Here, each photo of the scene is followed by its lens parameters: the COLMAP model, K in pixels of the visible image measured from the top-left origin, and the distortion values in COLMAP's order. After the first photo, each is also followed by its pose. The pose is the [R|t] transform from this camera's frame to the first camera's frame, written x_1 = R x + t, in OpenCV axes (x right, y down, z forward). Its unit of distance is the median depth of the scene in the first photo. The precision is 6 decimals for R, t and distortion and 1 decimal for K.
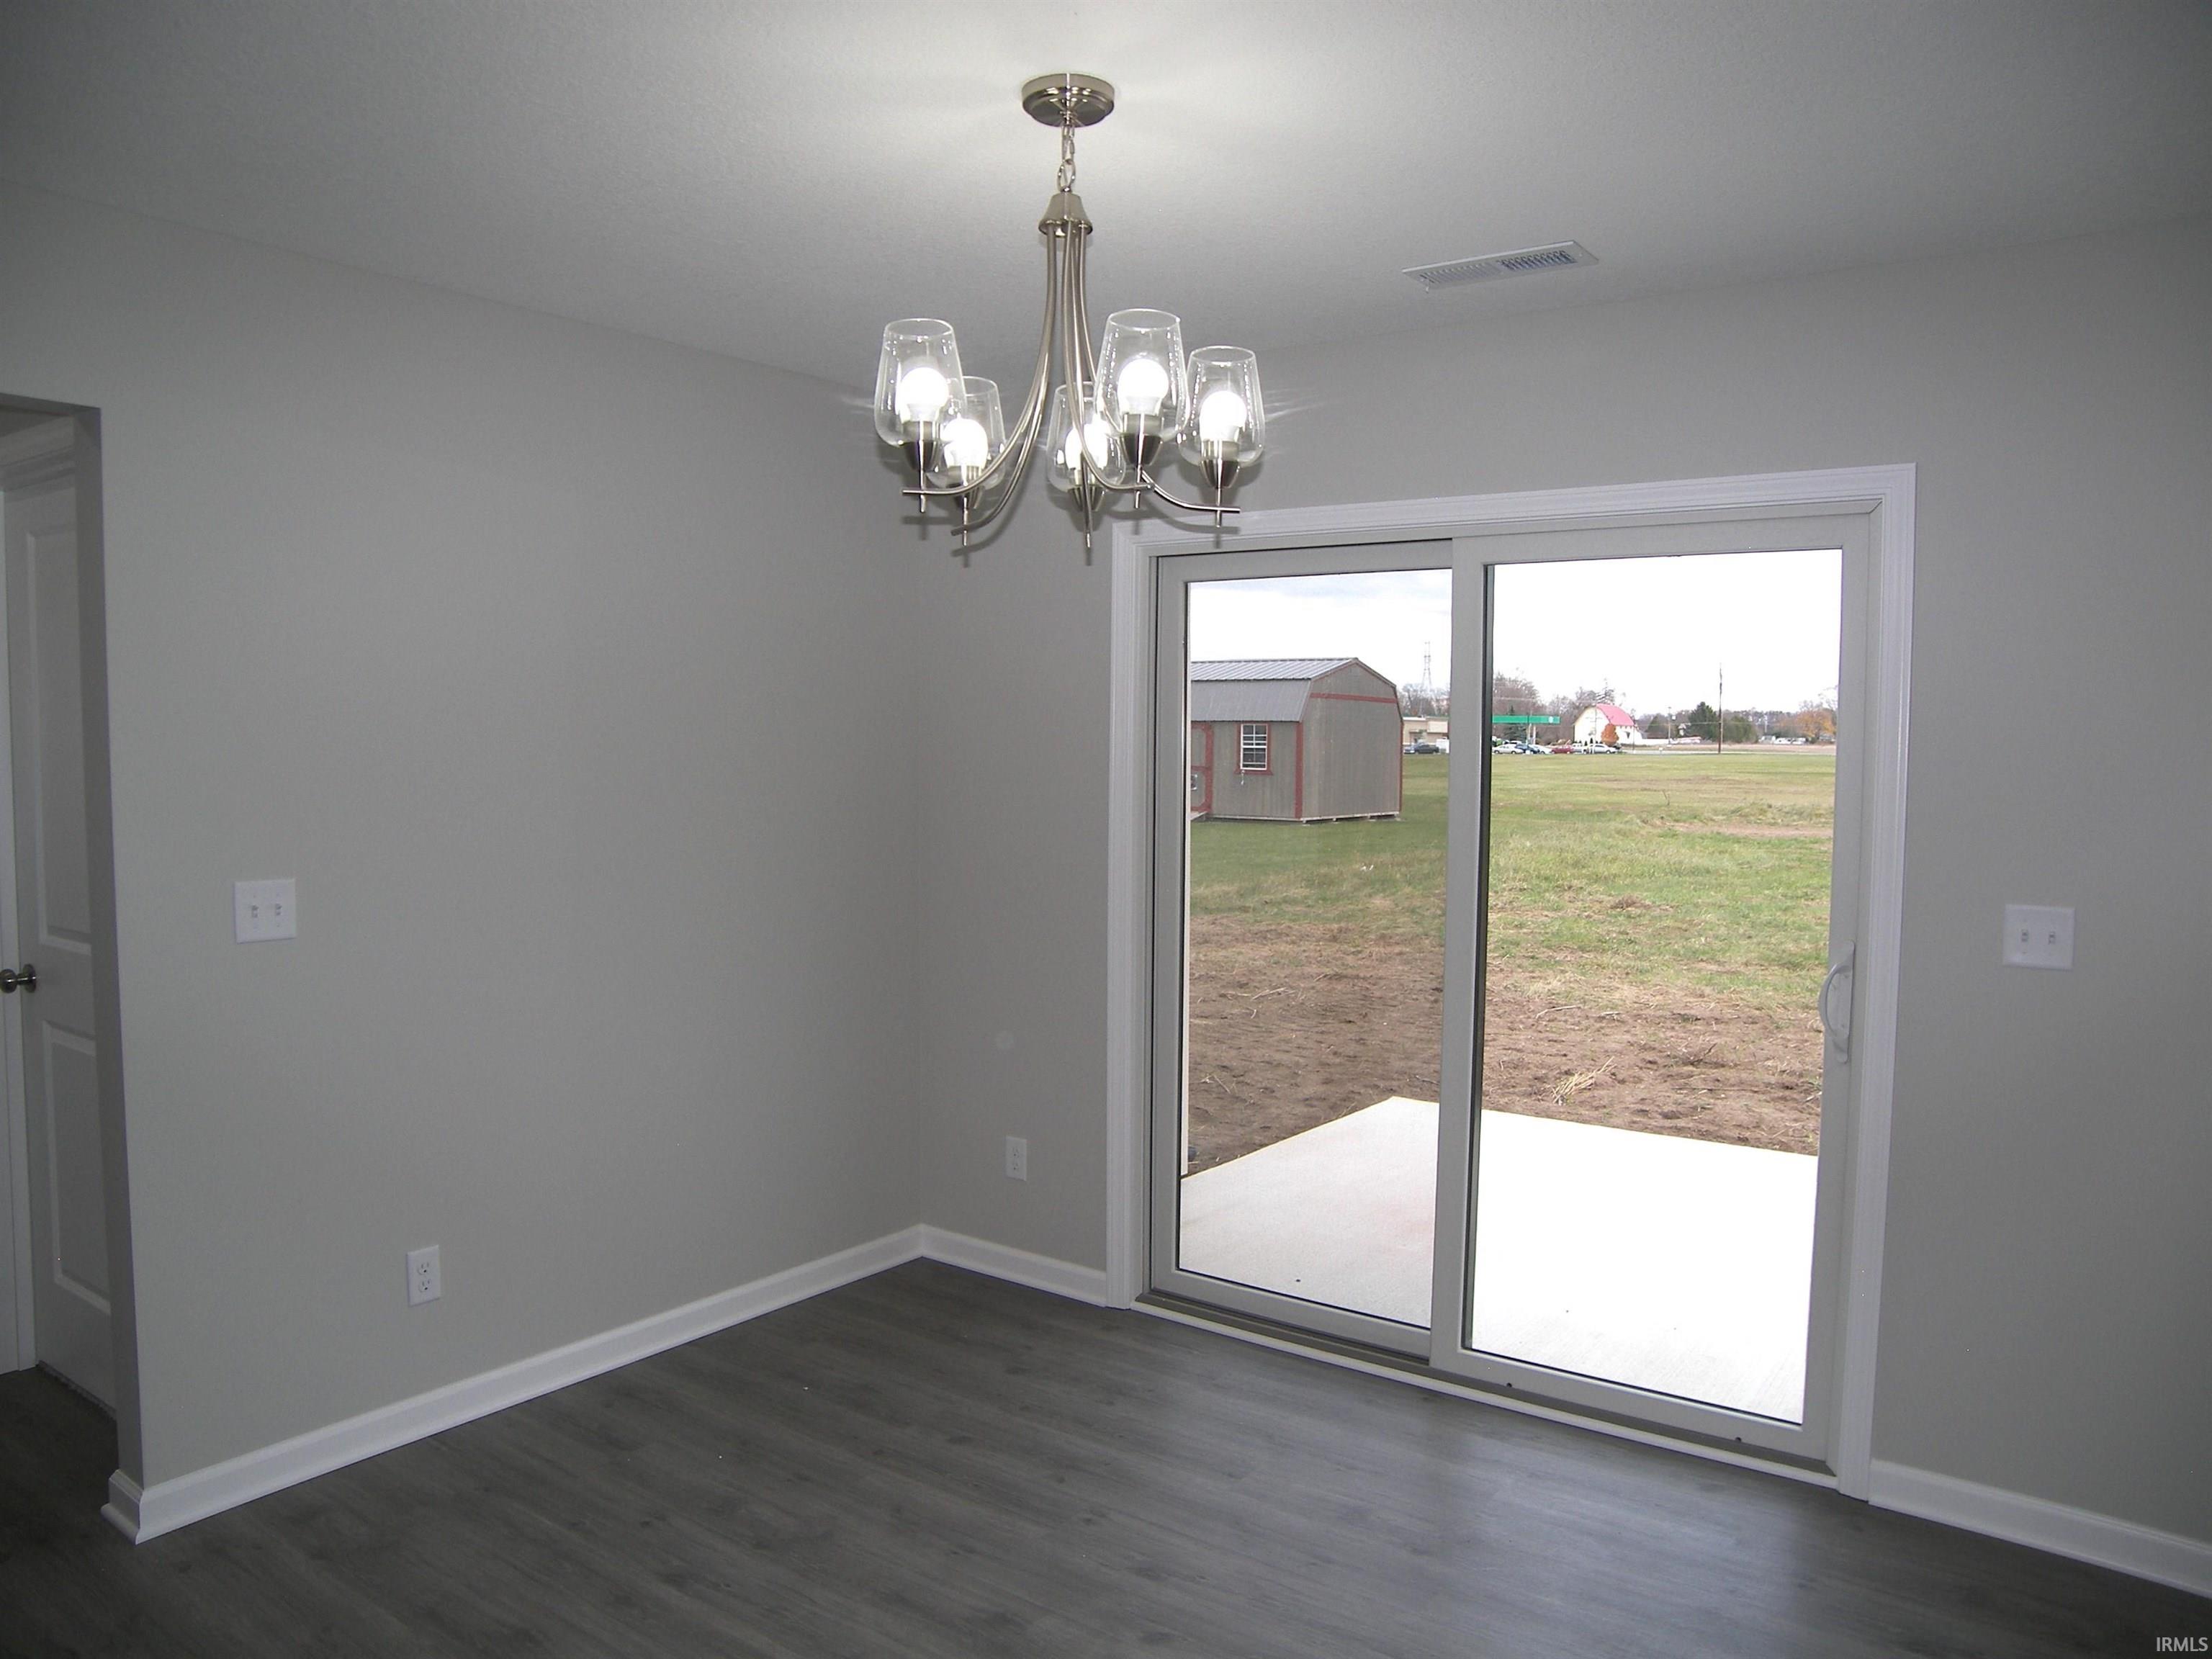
lens RADIAL K [[1575.2, 0, 1126.3], [0, 1575.2, 824.8], [0, 0, 1]] dist [-0.146662, 0.095299]
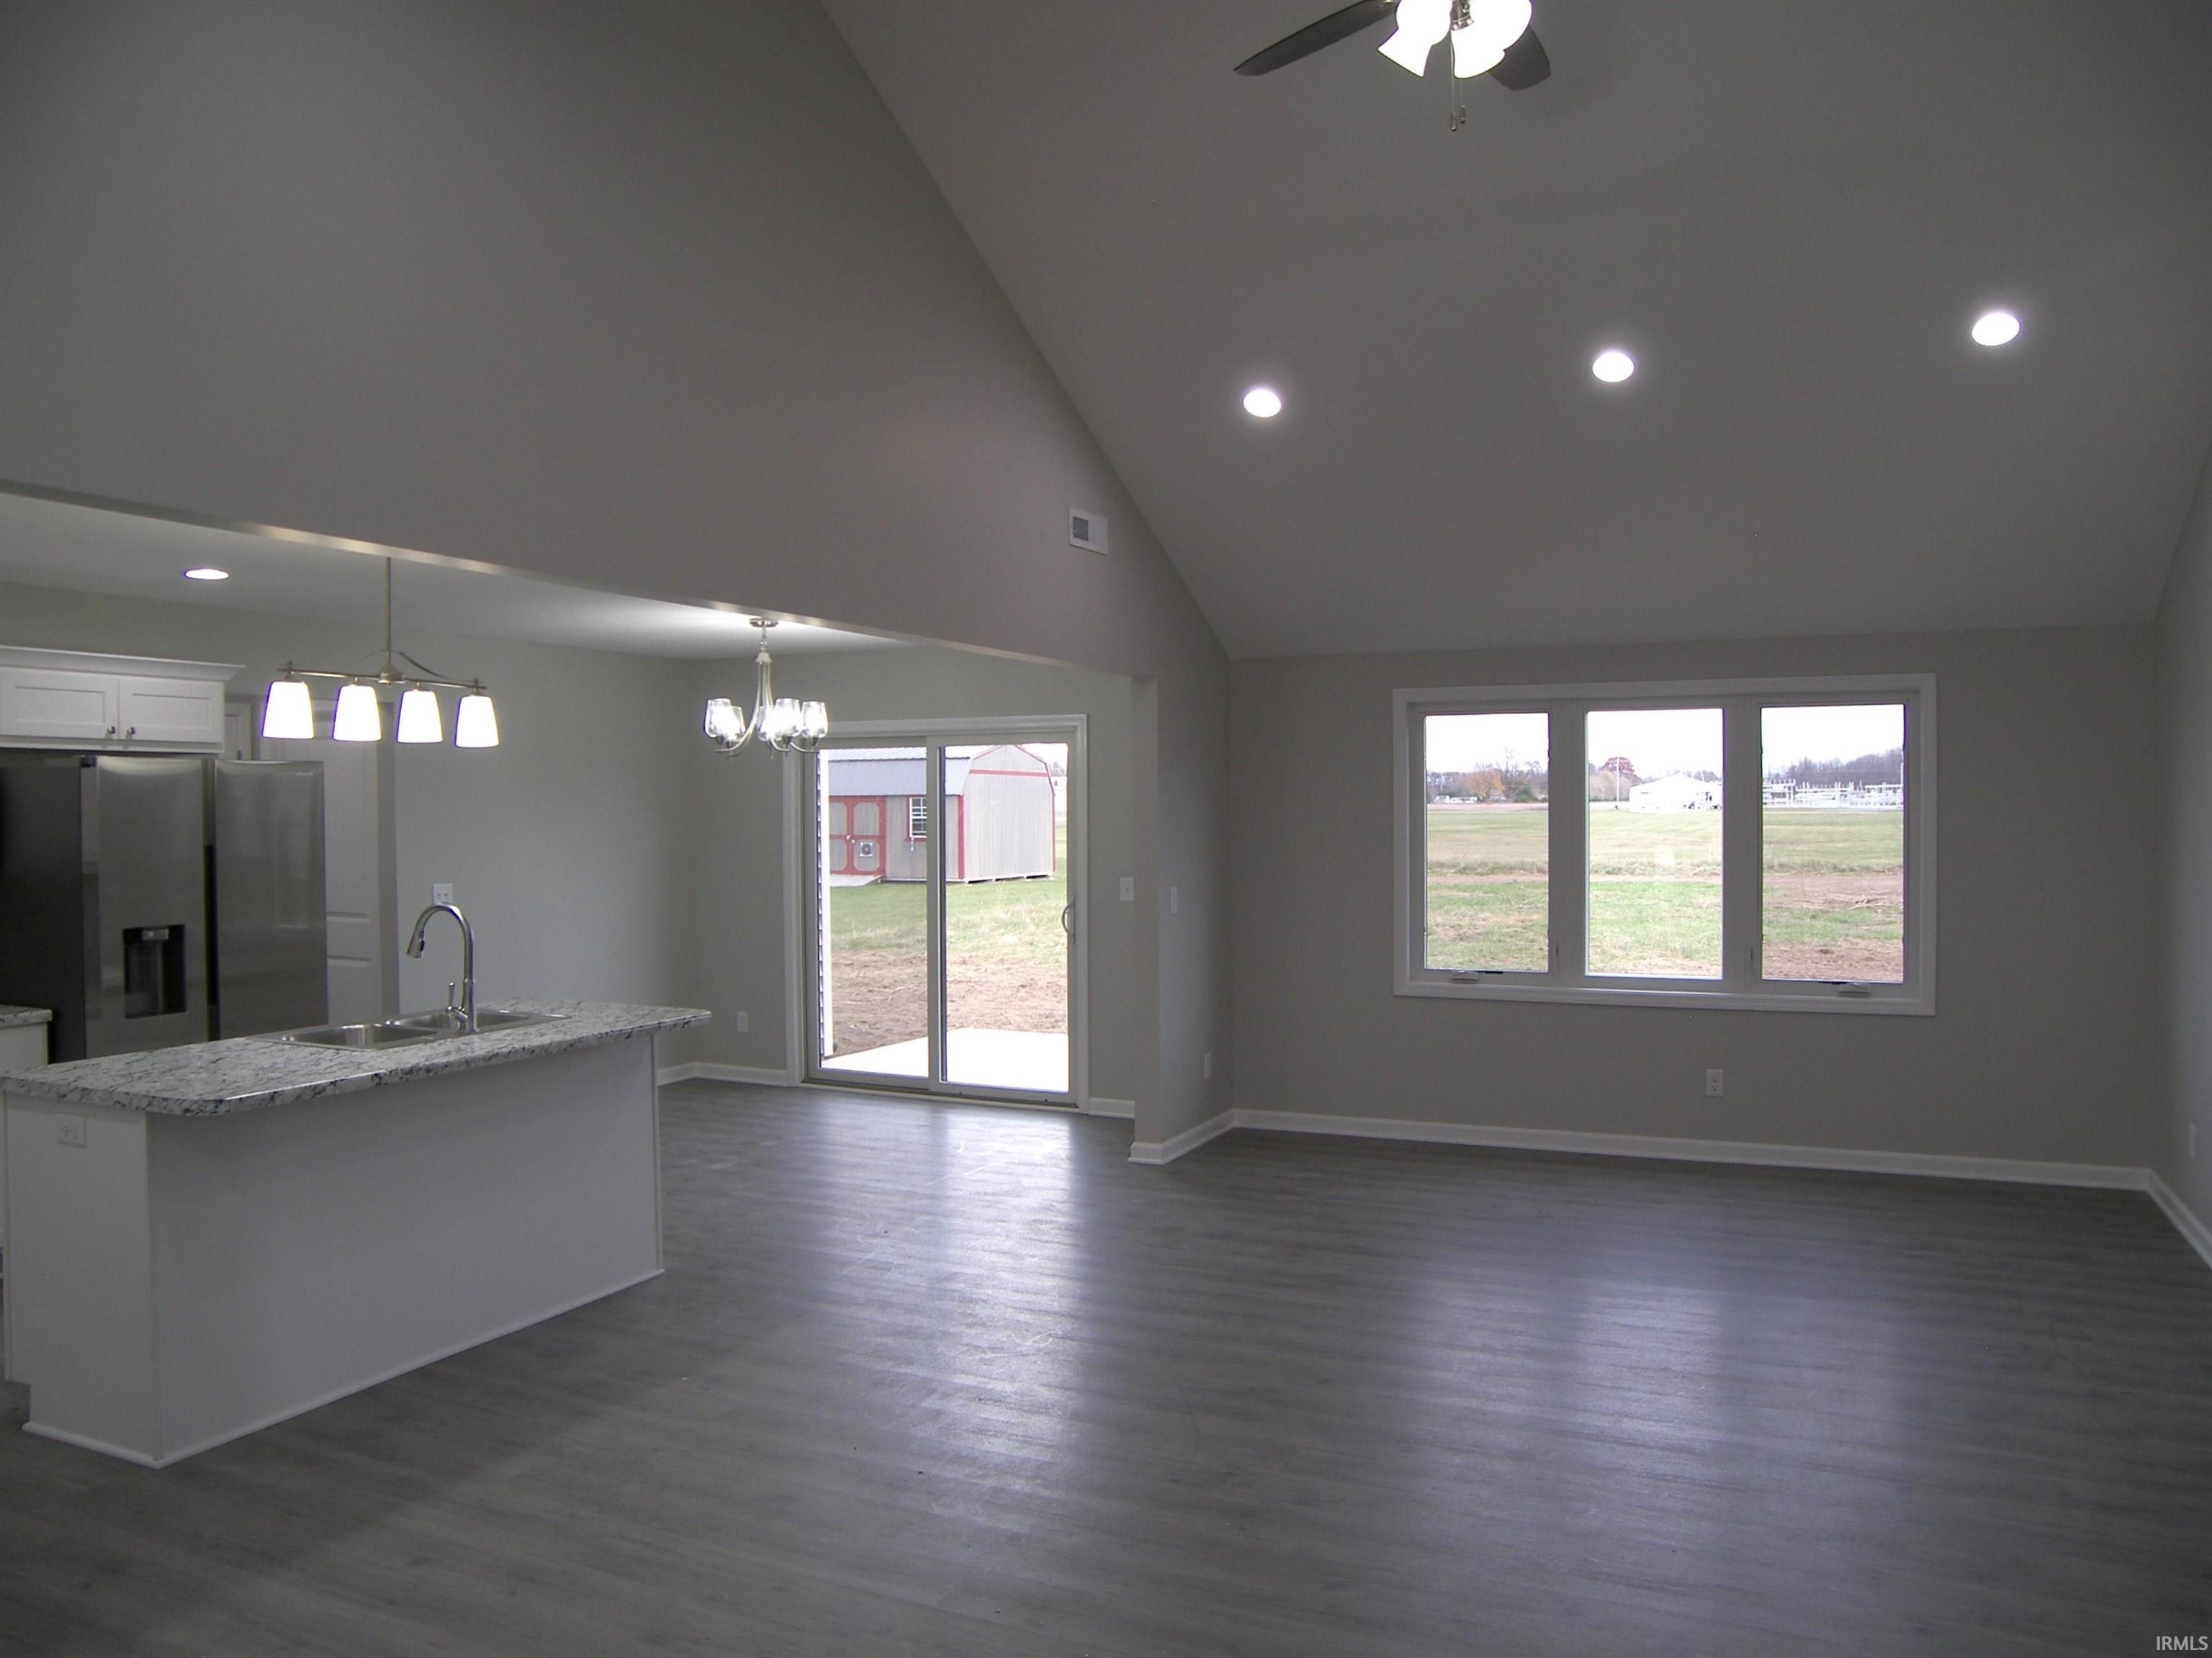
lens RADIAL K [[1575.1, 0, 1141.1], [0, 1575.1, 851.0], [0, 0, 1]] dist [-0.146662, 0.095299]
pose [[0.978756, -0.018268, 0.204212, 0.031909], [0.023652, 0.999433, -0.023955, 0.049079], [-0.203658, 0.028276, 0.978634, -1.220828]]
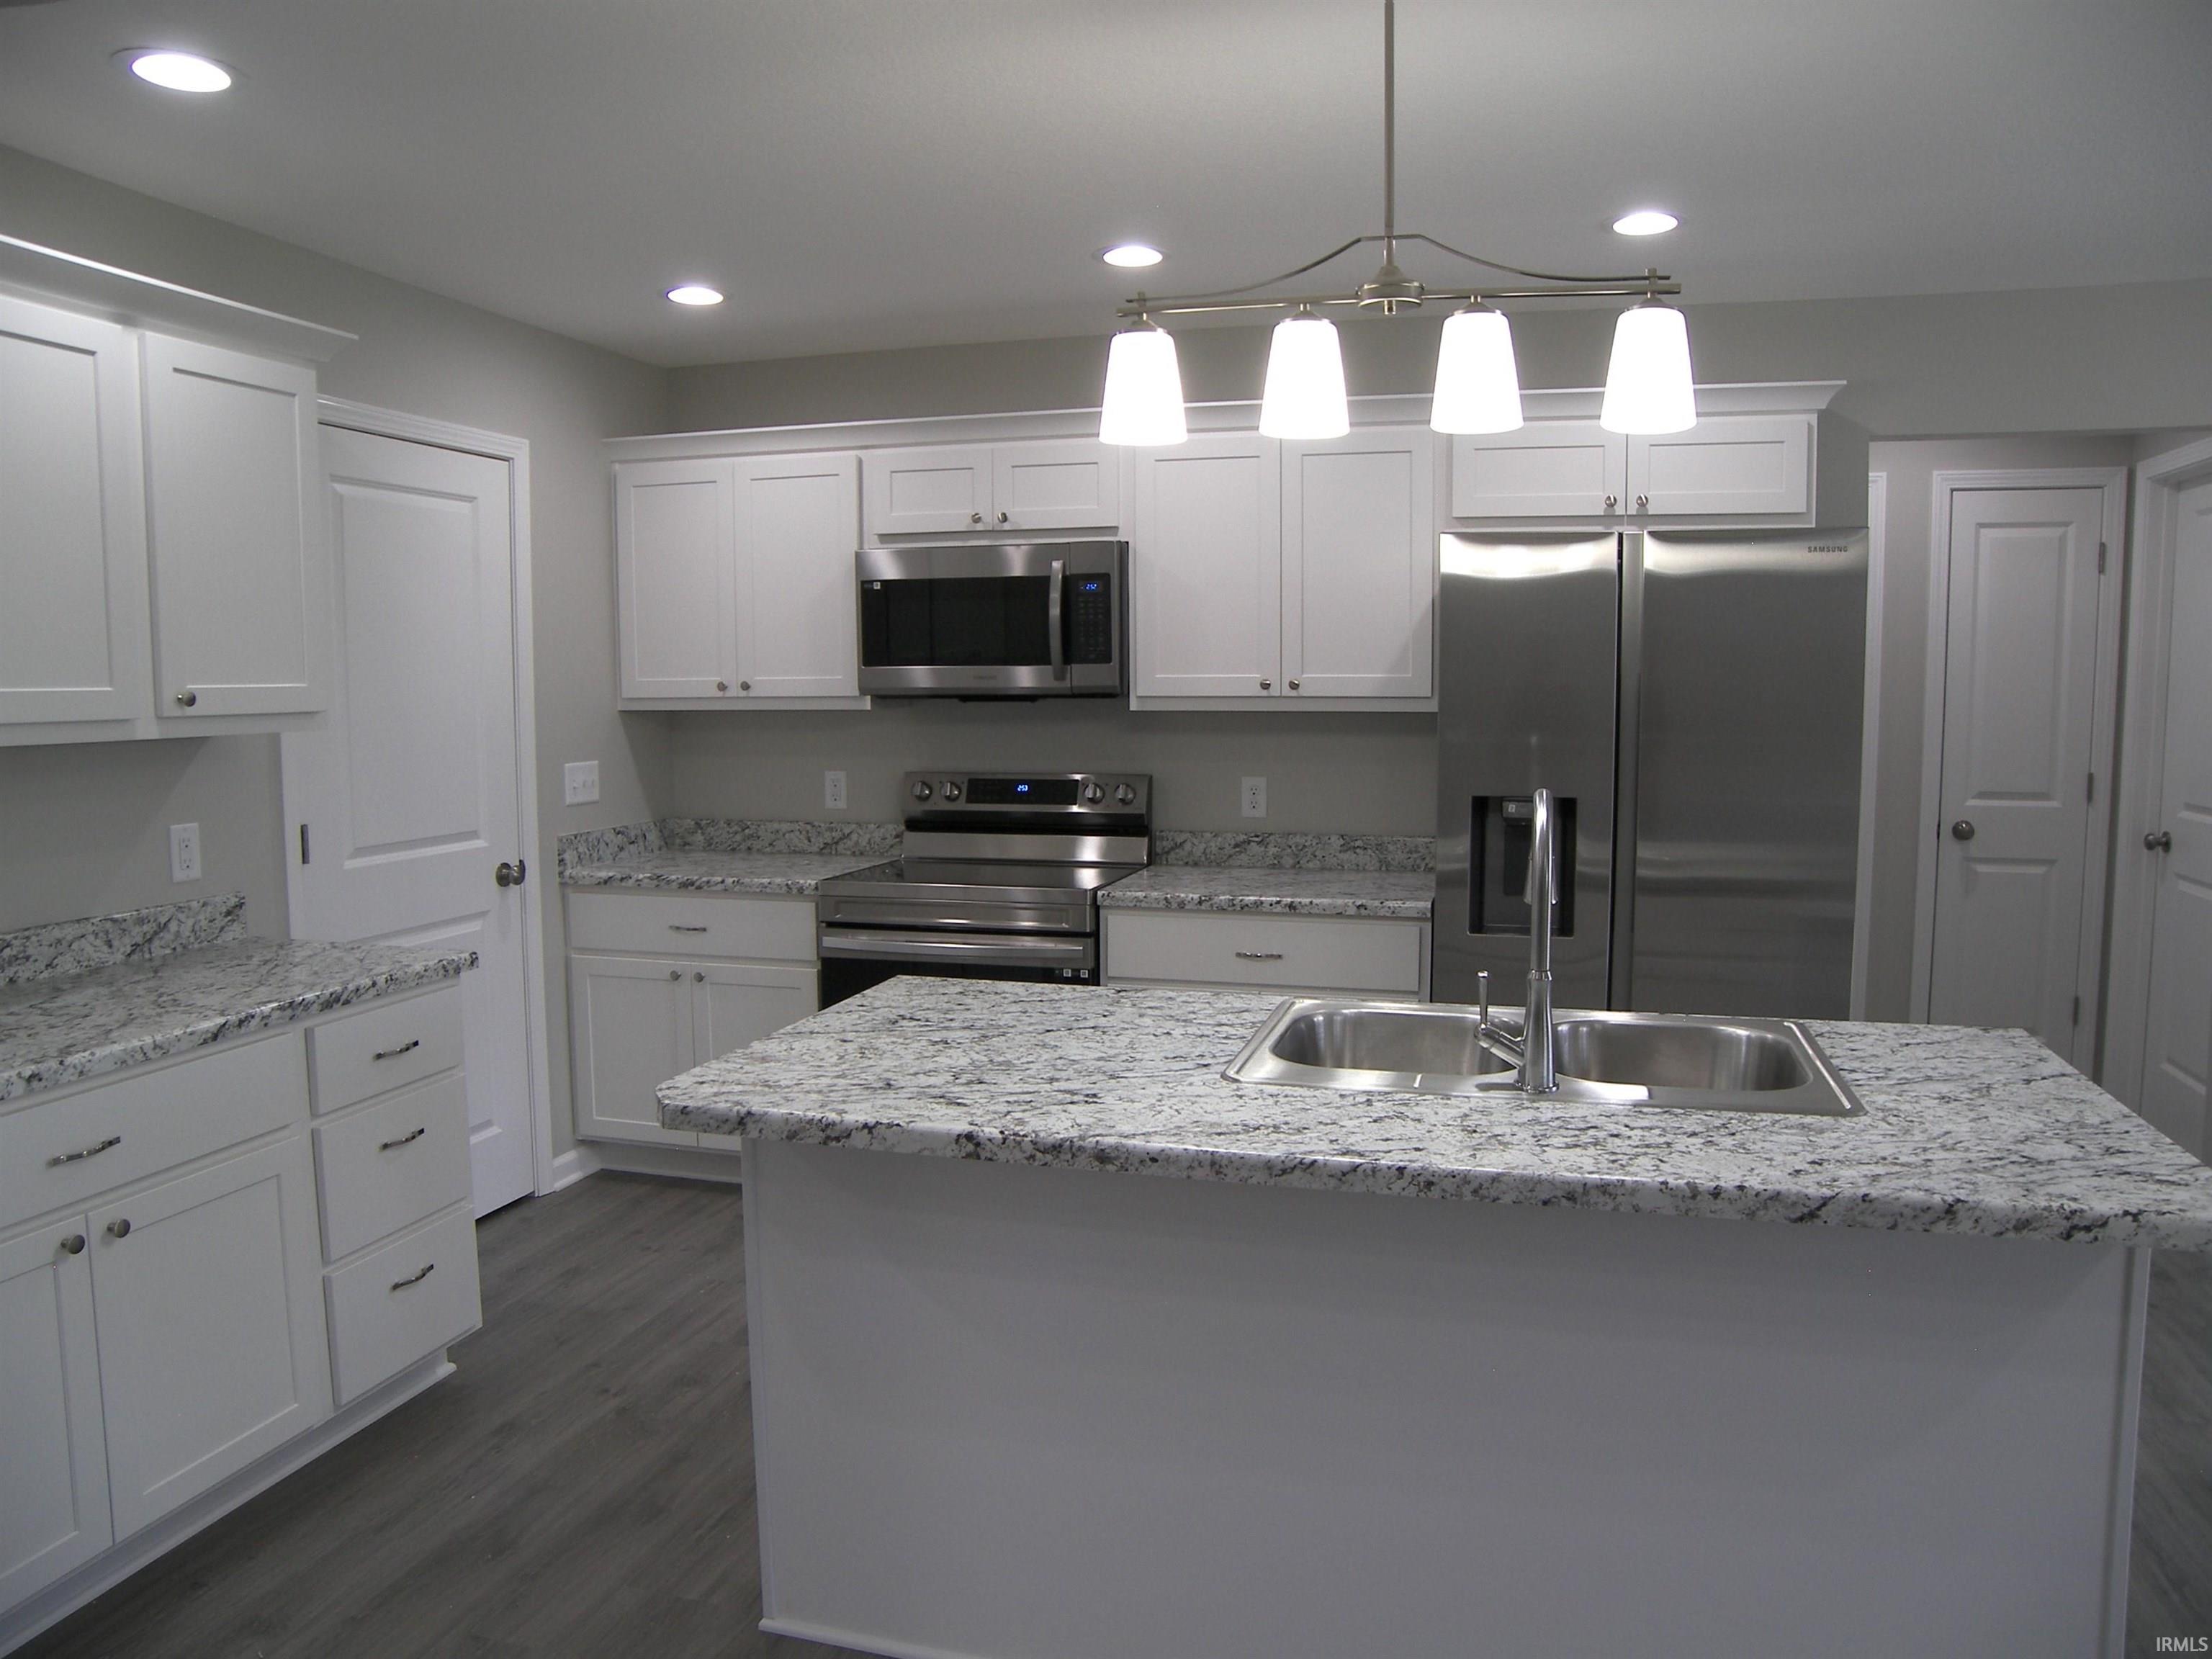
lens RADIAL K [[1575.2, 0, 1097.6], [0, 1575.2, 833.7], [0, 0, 1]] dist [-0.146662, 0.095299]
pose [[0.342689, 0.085260, -0.935572, 0.188800], [-0.044427, 0.996230, 0.074515, 0.030730], [0.938398, 0.016029, 0.345184, -0.330600]]
